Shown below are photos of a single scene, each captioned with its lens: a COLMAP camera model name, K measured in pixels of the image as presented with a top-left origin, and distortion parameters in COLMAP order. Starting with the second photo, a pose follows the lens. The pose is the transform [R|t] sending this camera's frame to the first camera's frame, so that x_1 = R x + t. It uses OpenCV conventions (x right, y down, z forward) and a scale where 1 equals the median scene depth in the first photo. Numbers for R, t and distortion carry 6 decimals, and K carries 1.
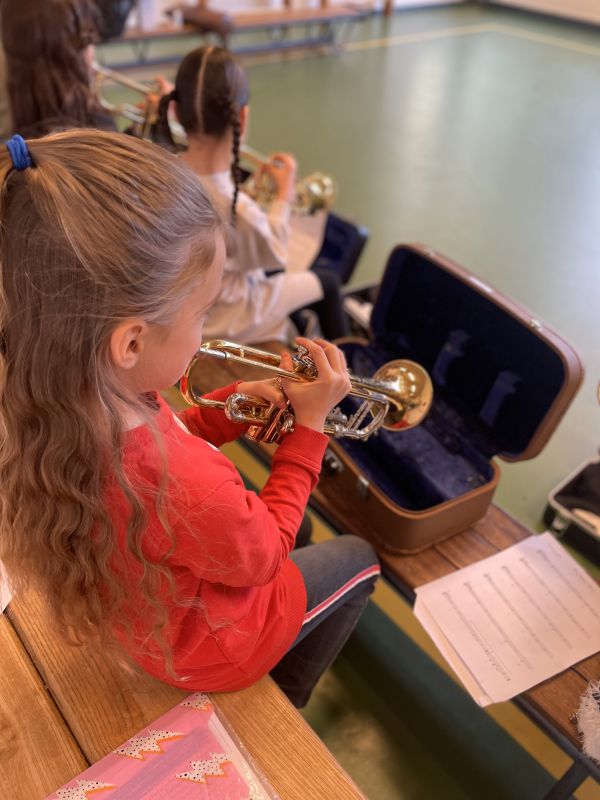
lens RADIAL K [[606.0, 0, 323.0], [0, 606.0, 414.3], [0, 0, 1]] dist [0.057385, -0.080063]
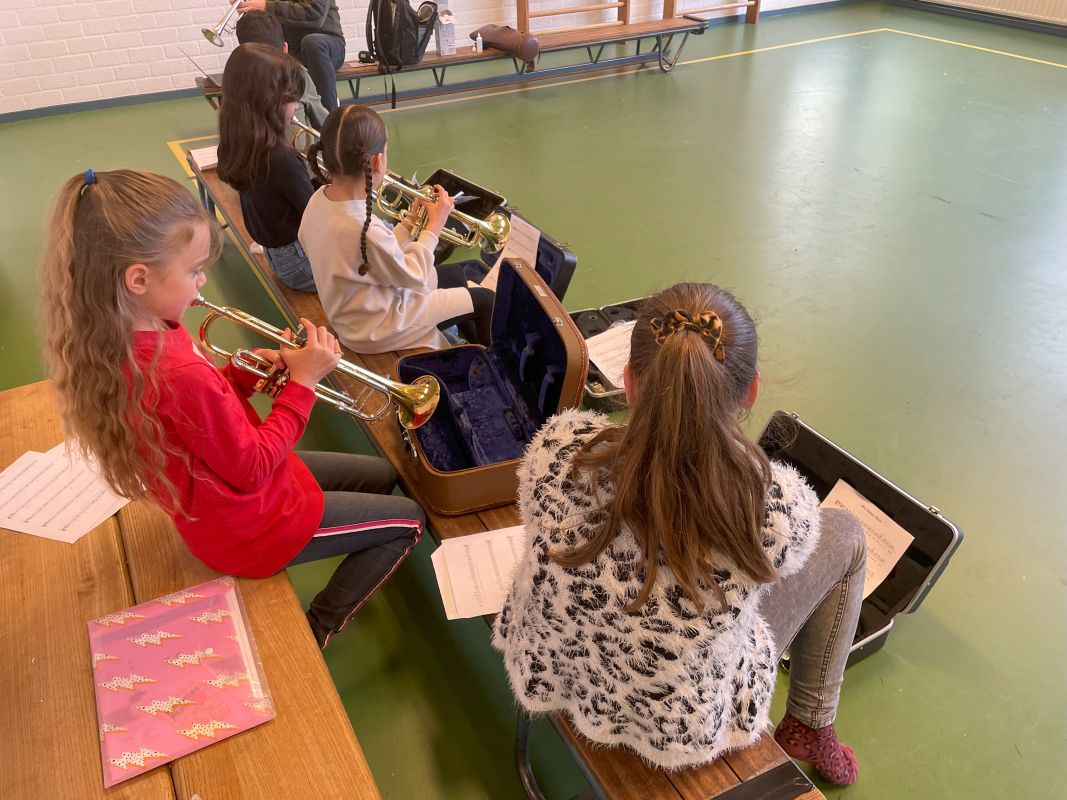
lens RADIAL K [[808.3, 0, 533.4], [0, 808.3, 405.6], [0, 0, 1]] dist [0.057385, -0.080063]
pose [[0.976630, 0.053743, -0.208099, 0.579102], [-0.081328, 0.988646, -0.126355, 0.199640], [0.198946, 0.140326, 0.969912, -0.449210]]
